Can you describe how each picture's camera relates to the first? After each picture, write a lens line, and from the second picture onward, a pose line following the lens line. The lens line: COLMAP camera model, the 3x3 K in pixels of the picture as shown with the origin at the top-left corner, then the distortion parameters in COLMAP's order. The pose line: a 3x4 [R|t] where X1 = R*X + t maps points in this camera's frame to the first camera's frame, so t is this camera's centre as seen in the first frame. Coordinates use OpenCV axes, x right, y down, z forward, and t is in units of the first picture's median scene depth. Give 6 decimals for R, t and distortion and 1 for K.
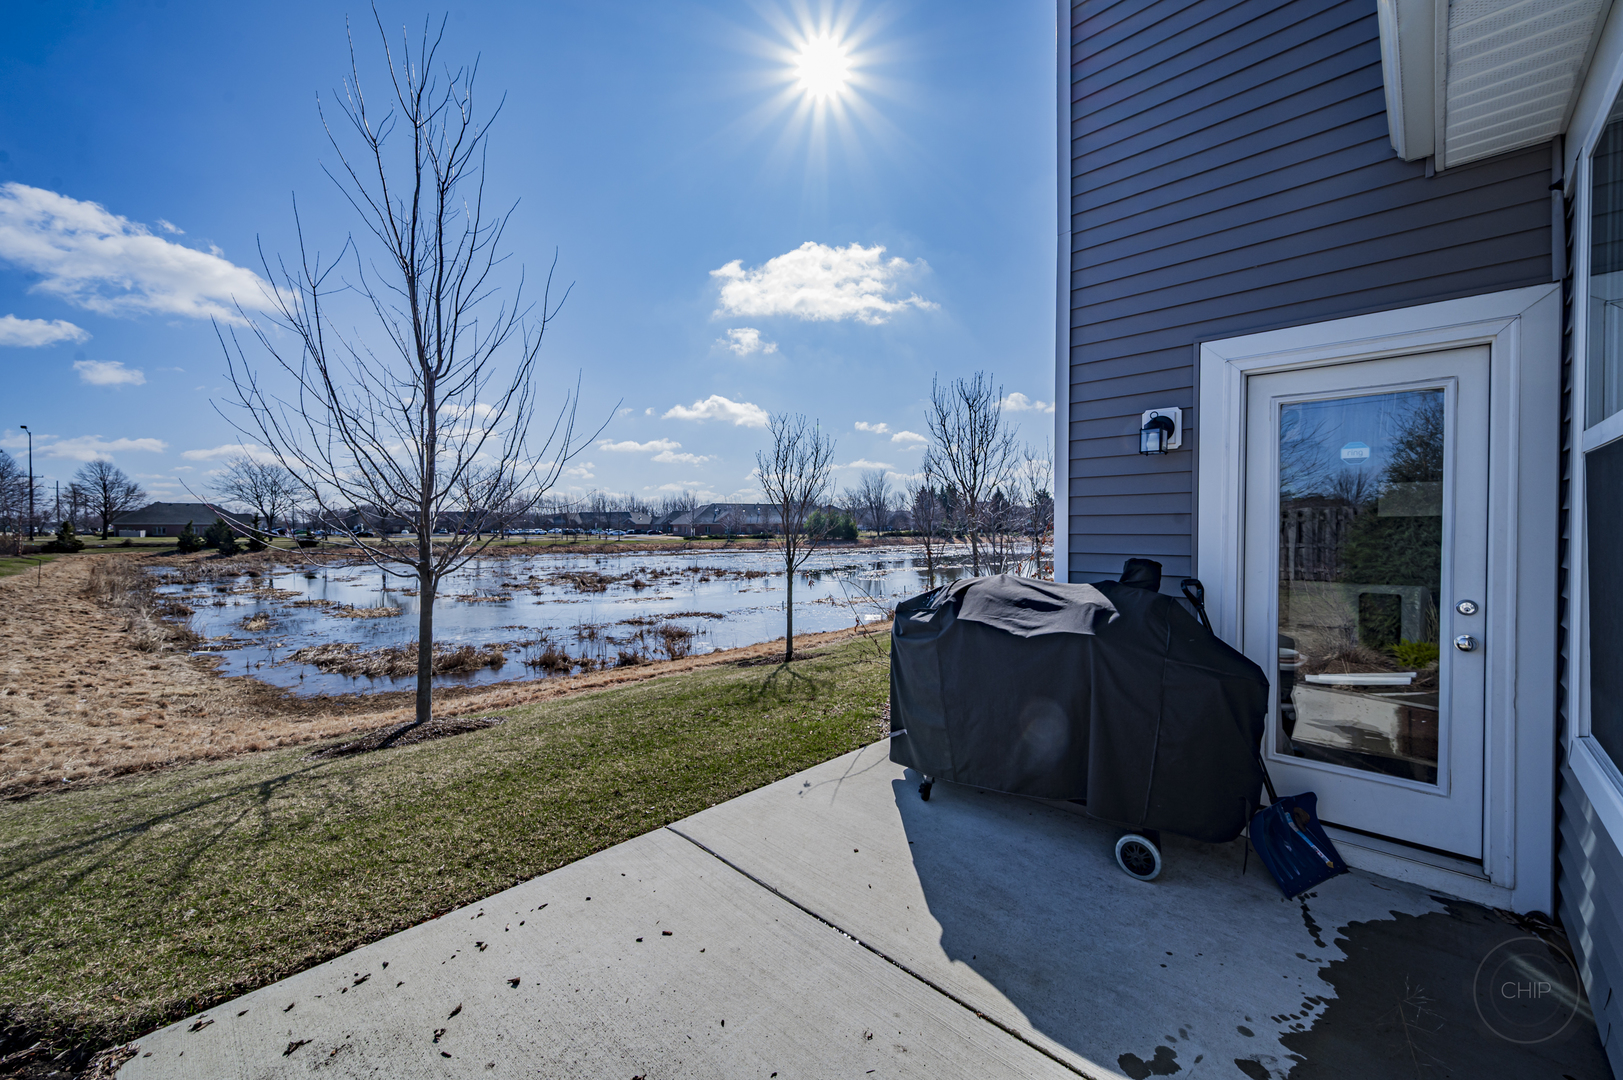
lens RADIAL K [[696.2, 0, 811.5], [0, 696.2, 540.0], [0, 0, 1]] dist [0.034093, -0.009366]
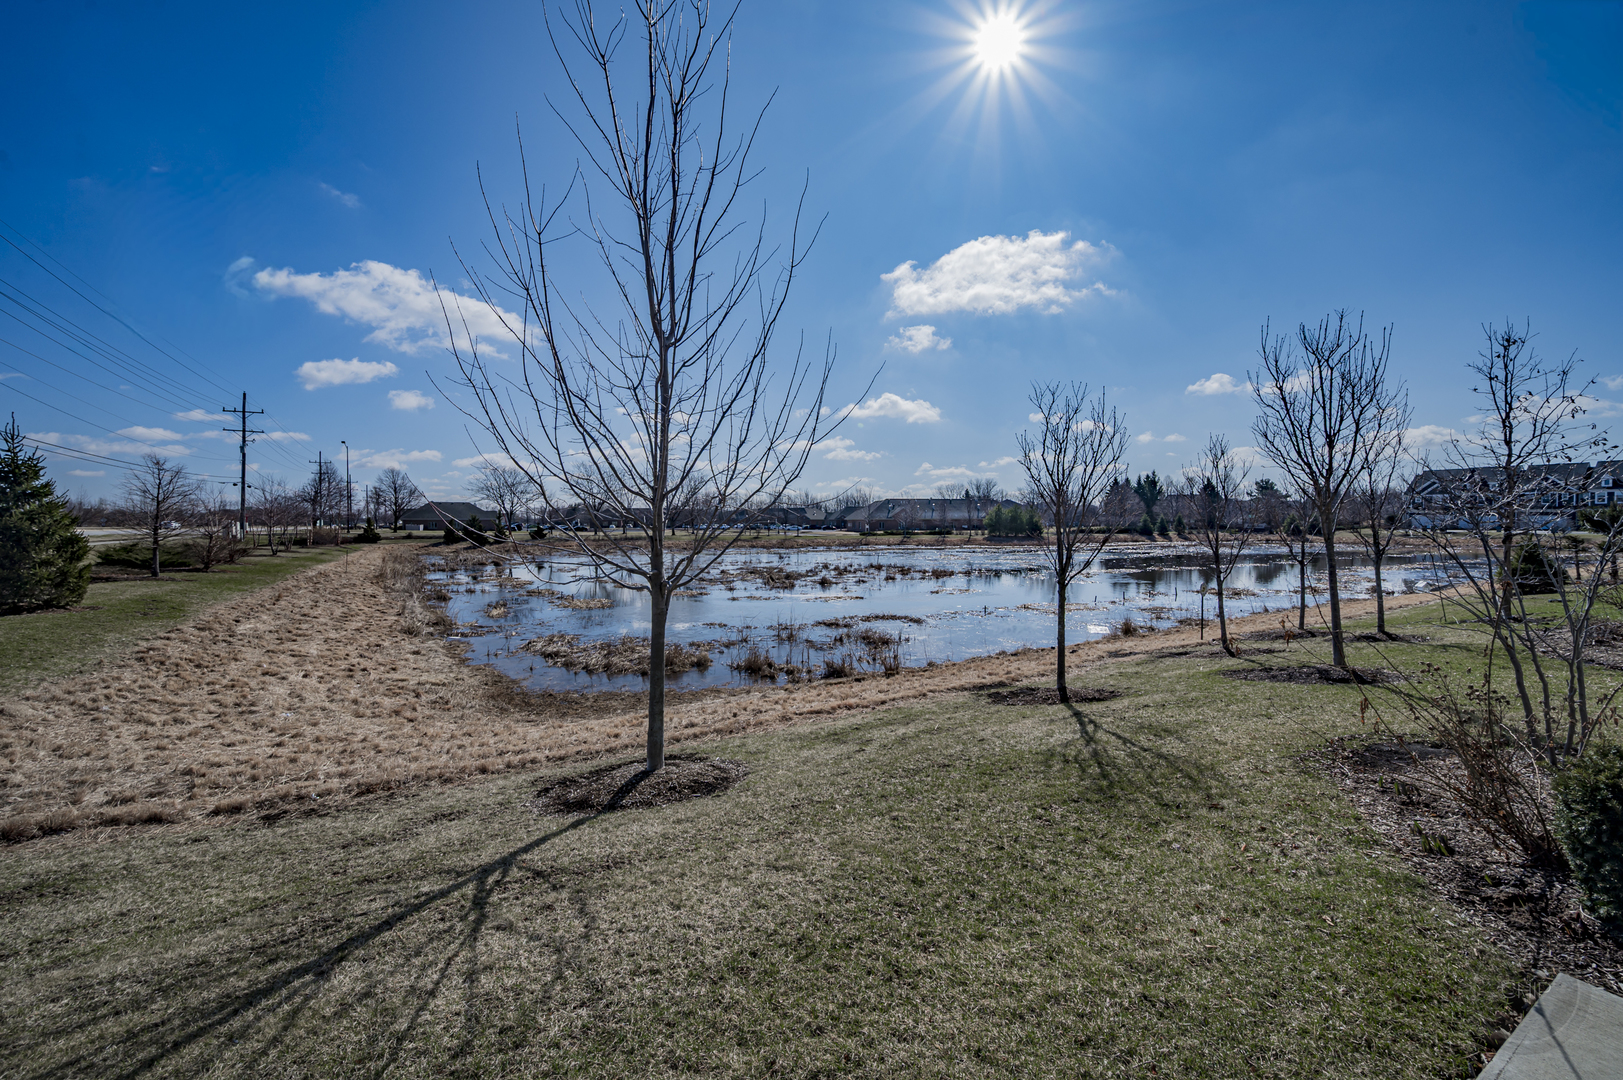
lens RADIAL K [[649.7, 0, 810.8], [0, 649.7, 526.1], [0, 0, 1]] dist [-0.000017, -0.000022]
pose [[0.975151, 0.003897, -0.221507, -0.059609], [-0.006216, 0.999933, -0.009775, -0.005942], [0.221454, 0.010909, 0.975110, 0.086146]]
